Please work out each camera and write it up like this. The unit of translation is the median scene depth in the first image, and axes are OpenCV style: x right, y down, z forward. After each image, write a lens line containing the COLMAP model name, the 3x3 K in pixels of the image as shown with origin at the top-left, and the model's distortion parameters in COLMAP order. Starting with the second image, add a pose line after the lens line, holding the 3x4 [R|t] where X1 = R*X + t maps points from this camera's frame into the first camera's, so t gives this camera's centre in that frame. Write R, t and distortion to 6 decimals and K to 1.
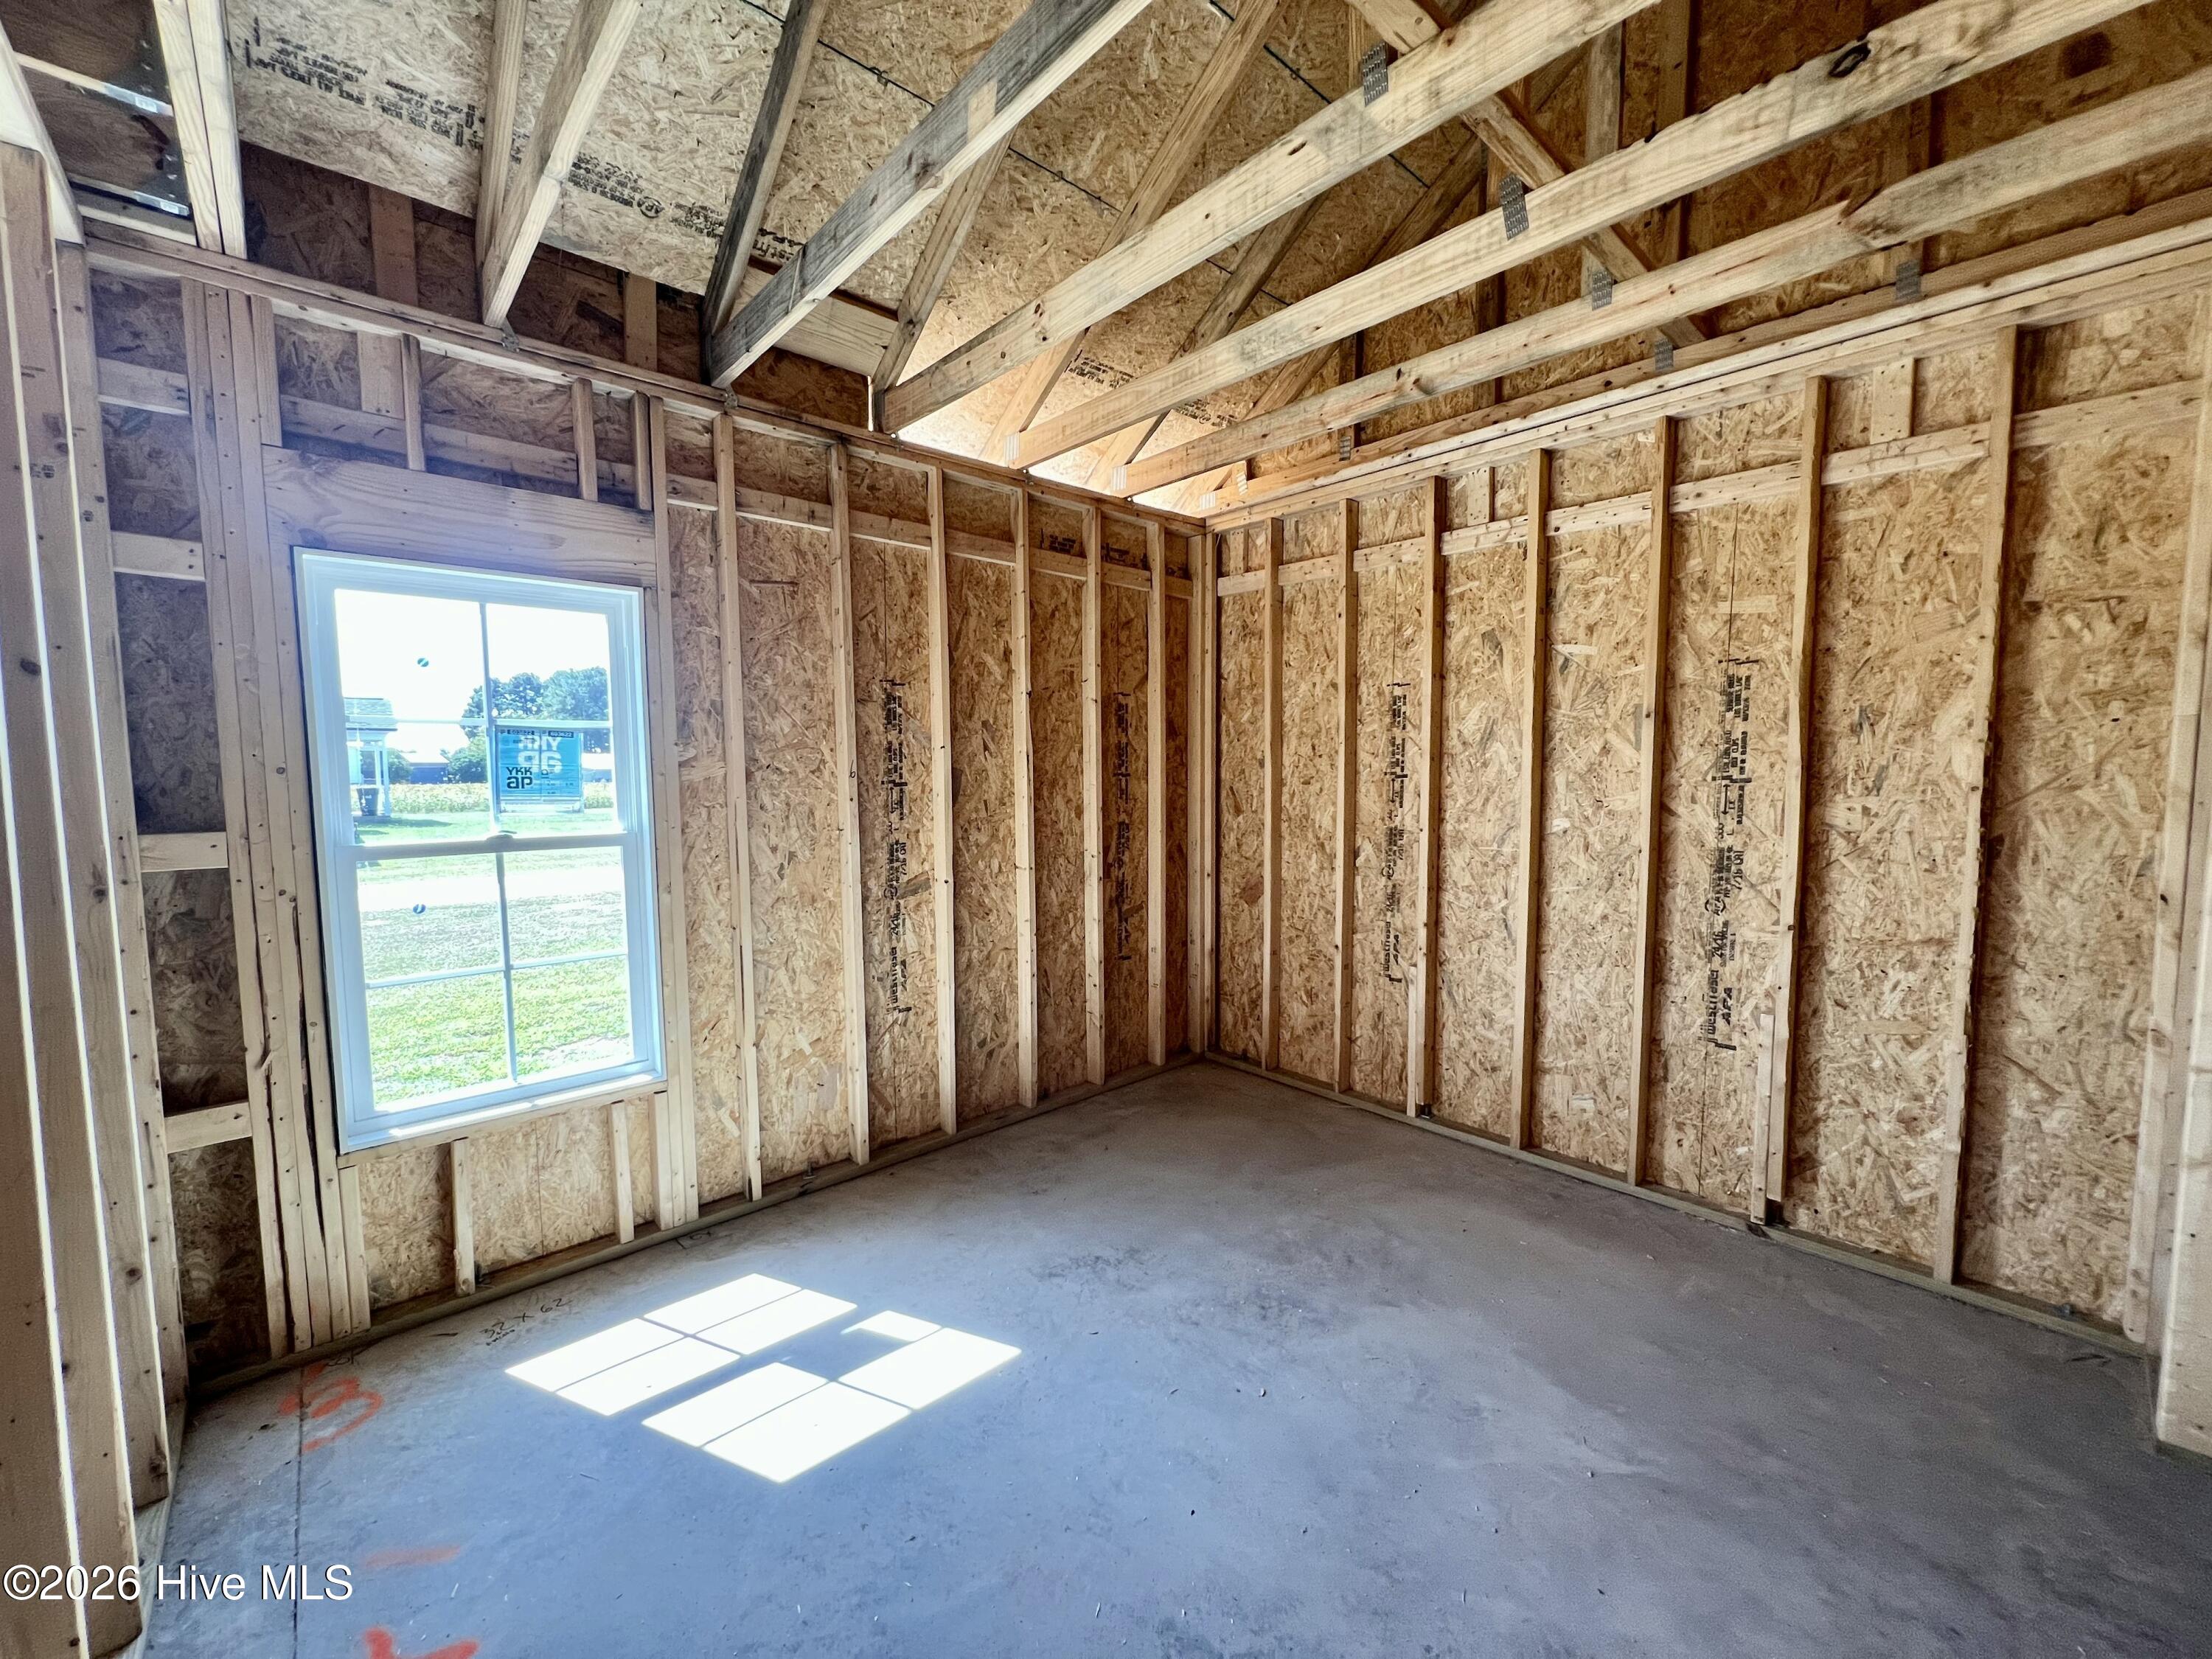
lens RADIAL K [[880.9, 0, 1100.0], [0, 880.9, 833.0], [0, 0, 1]] dist [-0.000201, -0.000315]
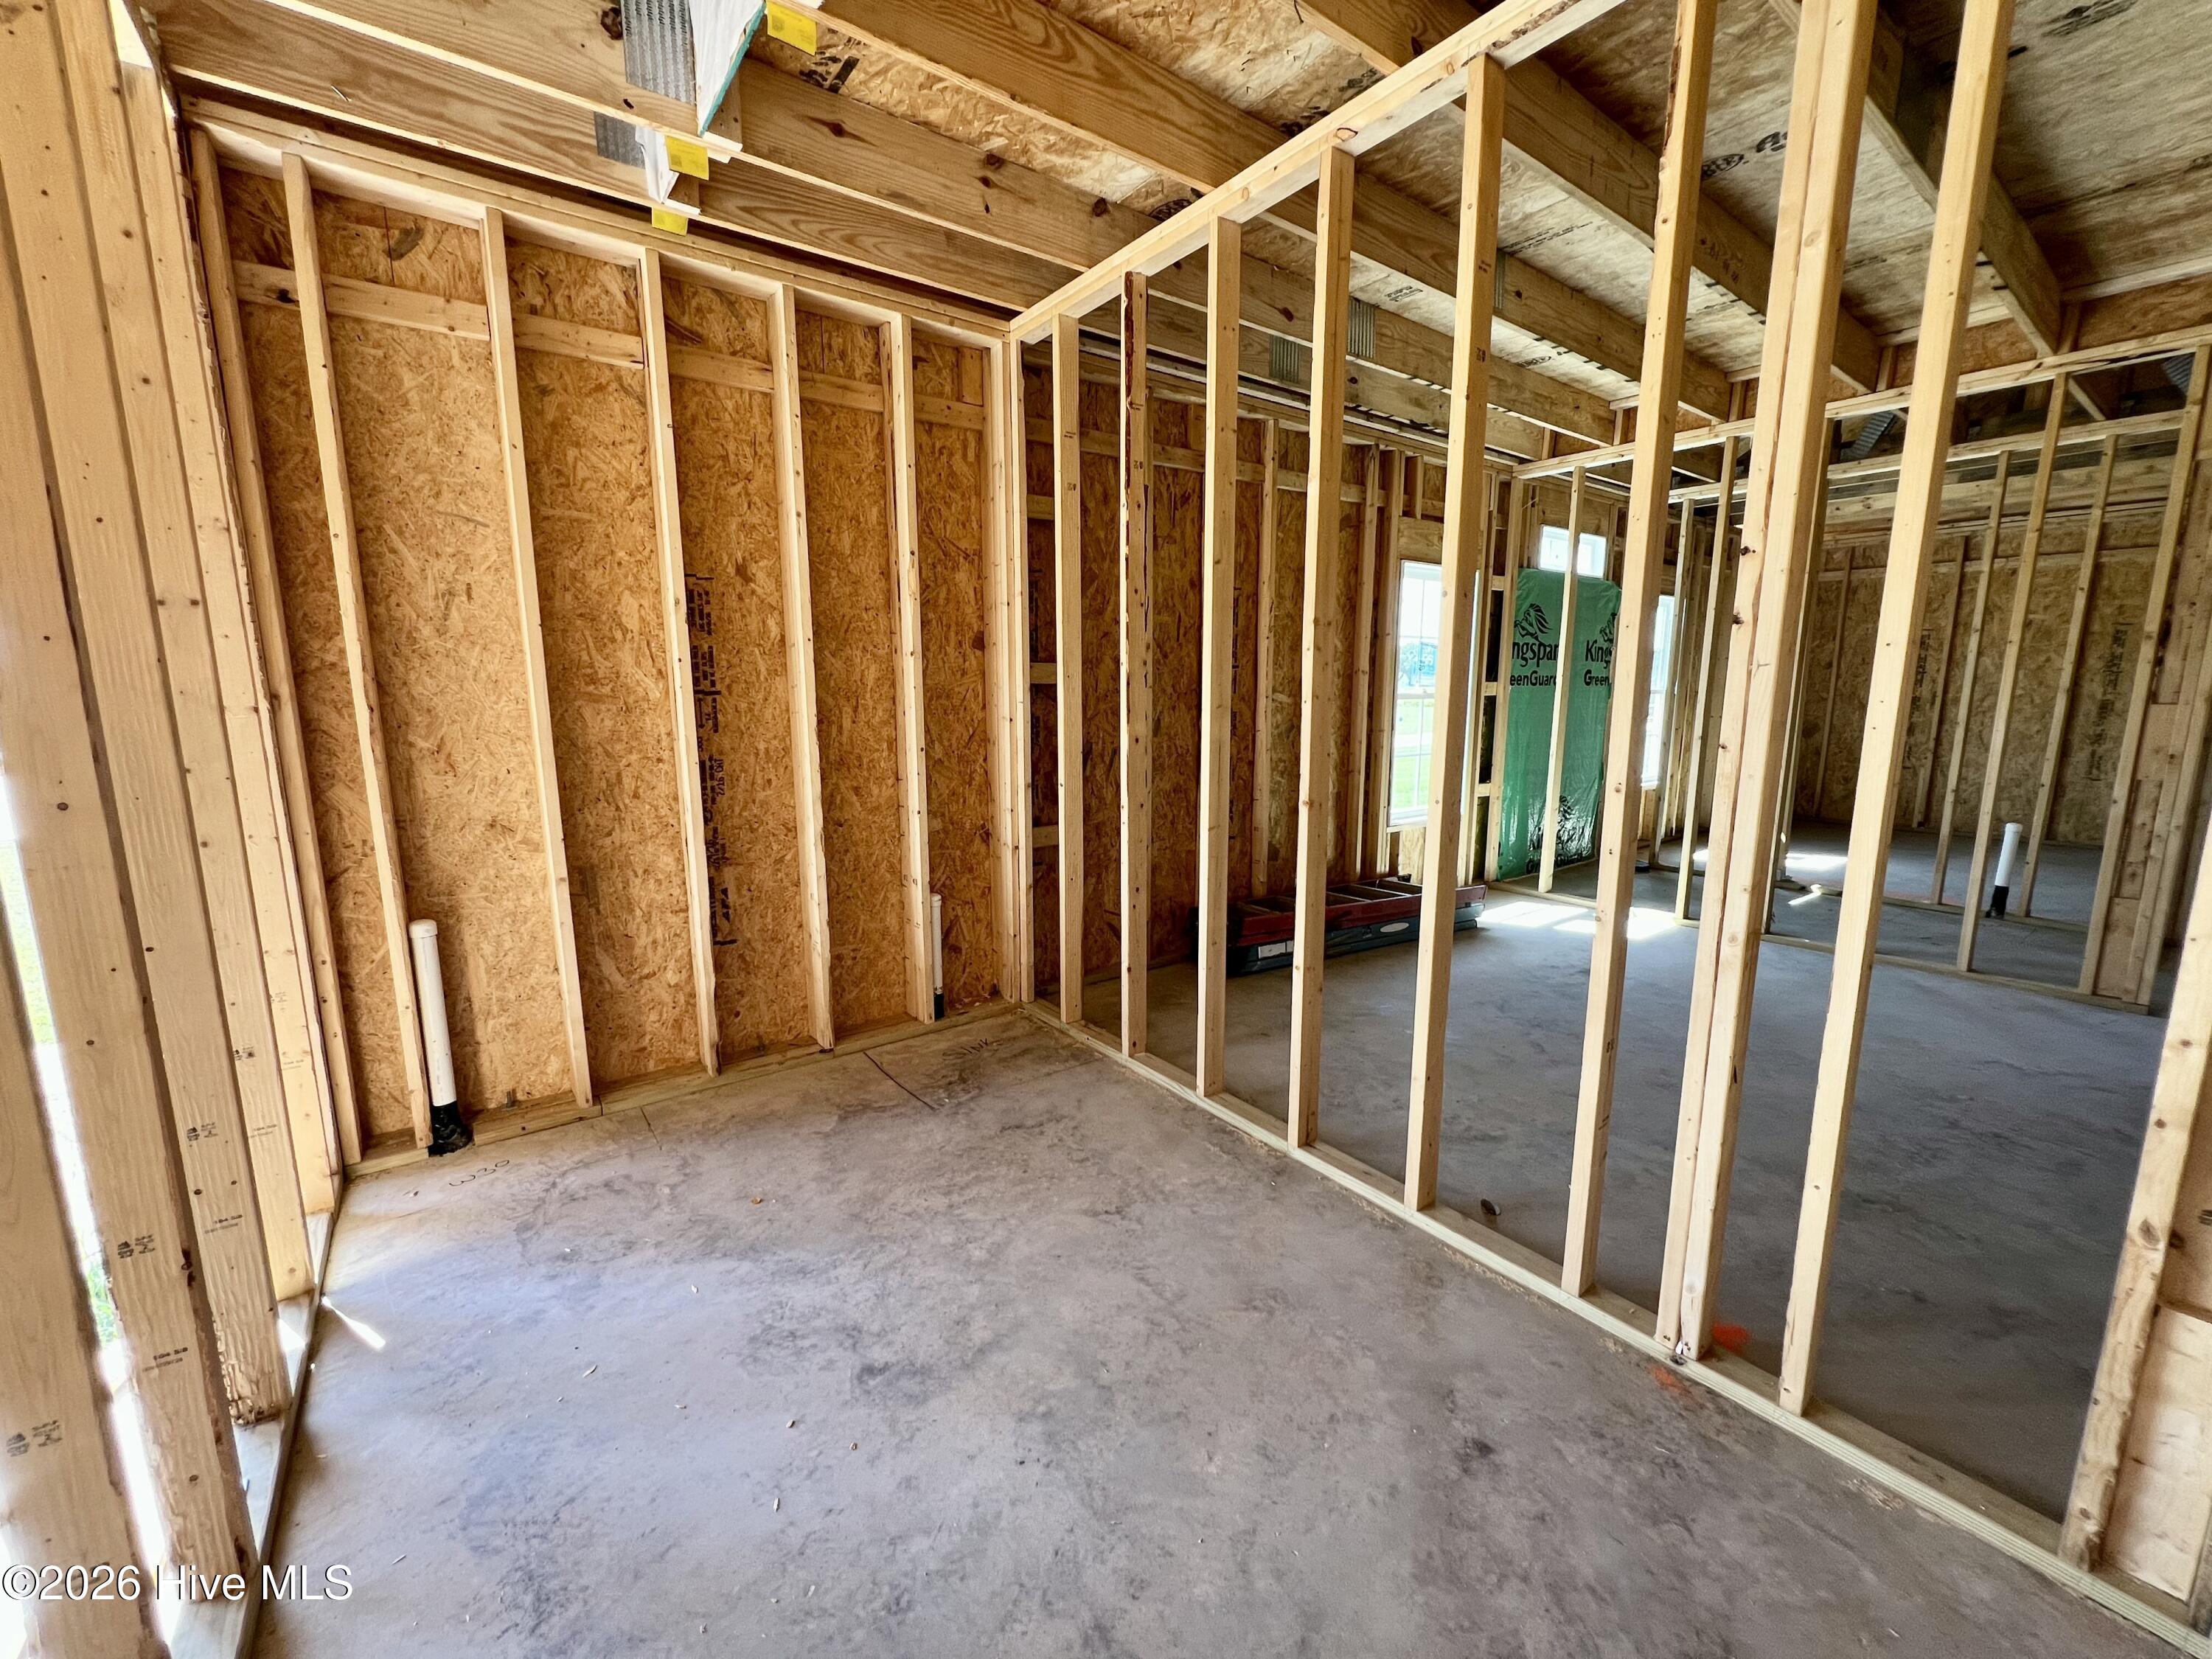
lens RADIAL K [[883.9, 0, 1105.1], [0, 883.9, 834.0], [0, 0, 1]] dist [-0.000385, -0.000368]
pose [[0.995786, 0.021145, -0.089240, -1.624180], [-0.012923, 0.995700, 0.091730, 0.175711], [0.090796, -0.090190, 0.991777, -1.530267]]
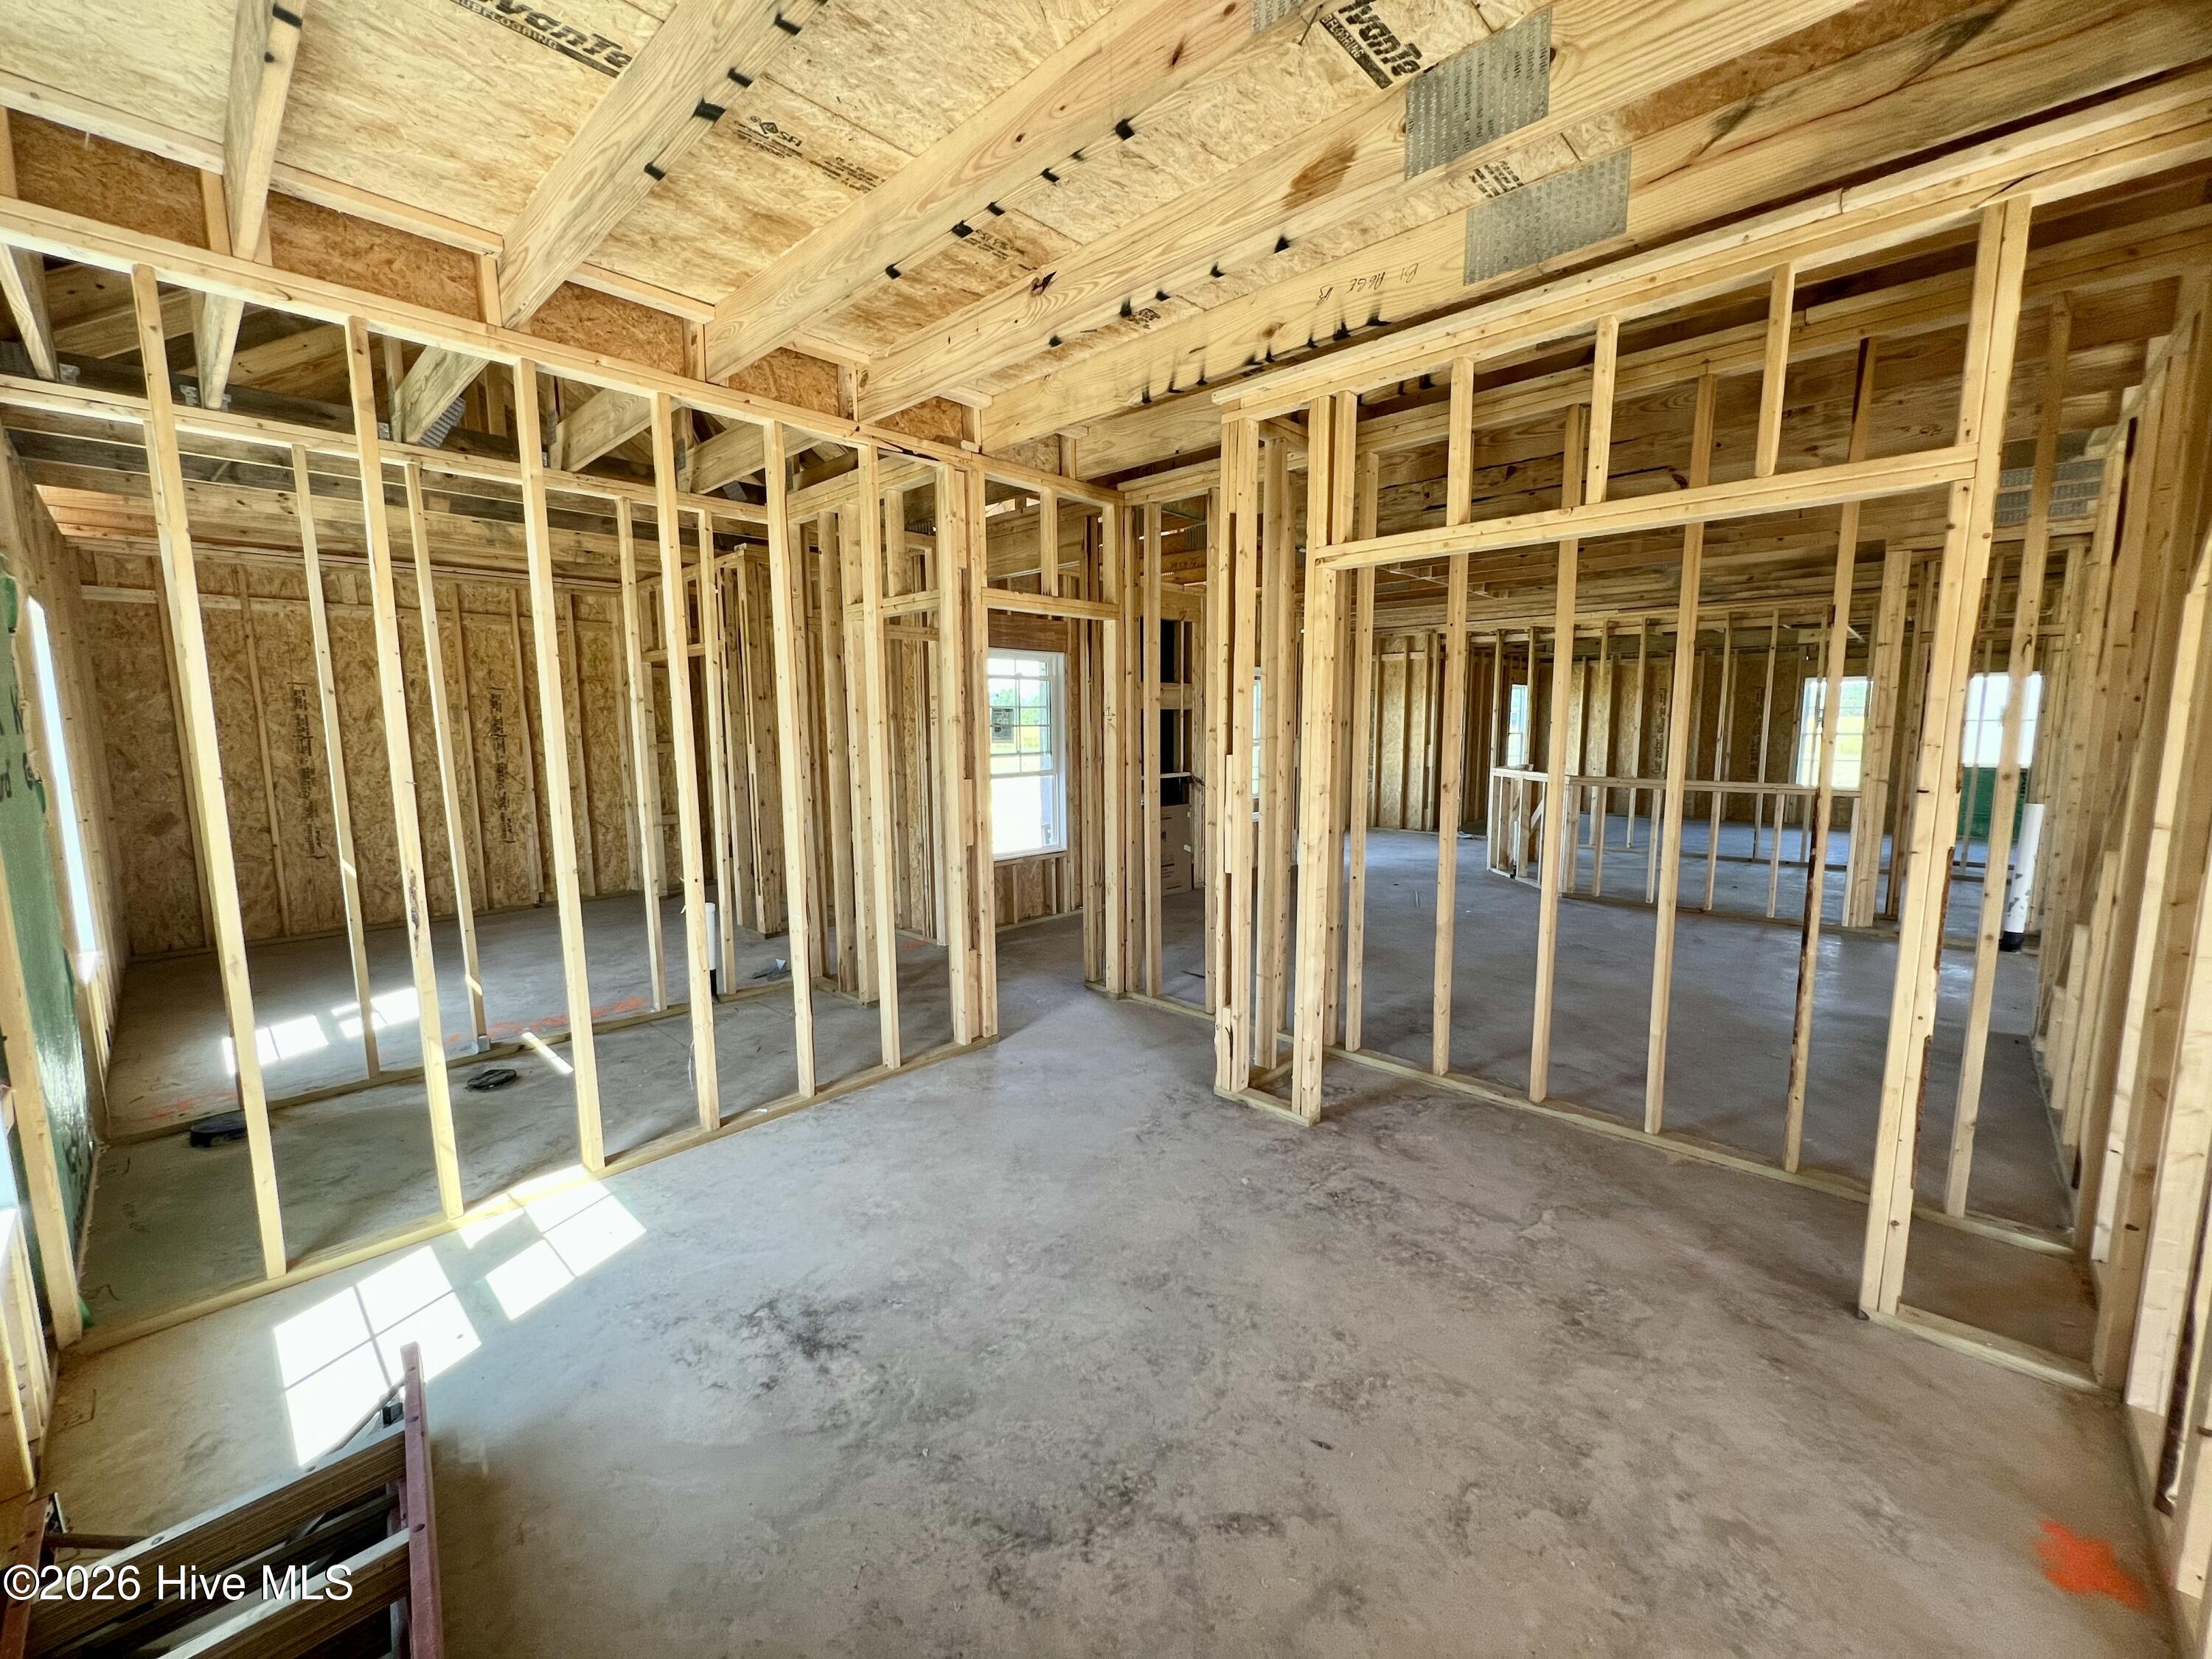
lens RADIAL K [[880.9, 0, 1110.5], [0, 880.9, 832.8], [0, 0, 1]] dist [-0.000201, -0.000315]
pose [[-0.085824, -0.118880, 0.989192, -1.669219], [0.084153, 0.988443, 0.126091, 0.037480], [-0.992750, 0.094065, -0.074828, -0.446117]]
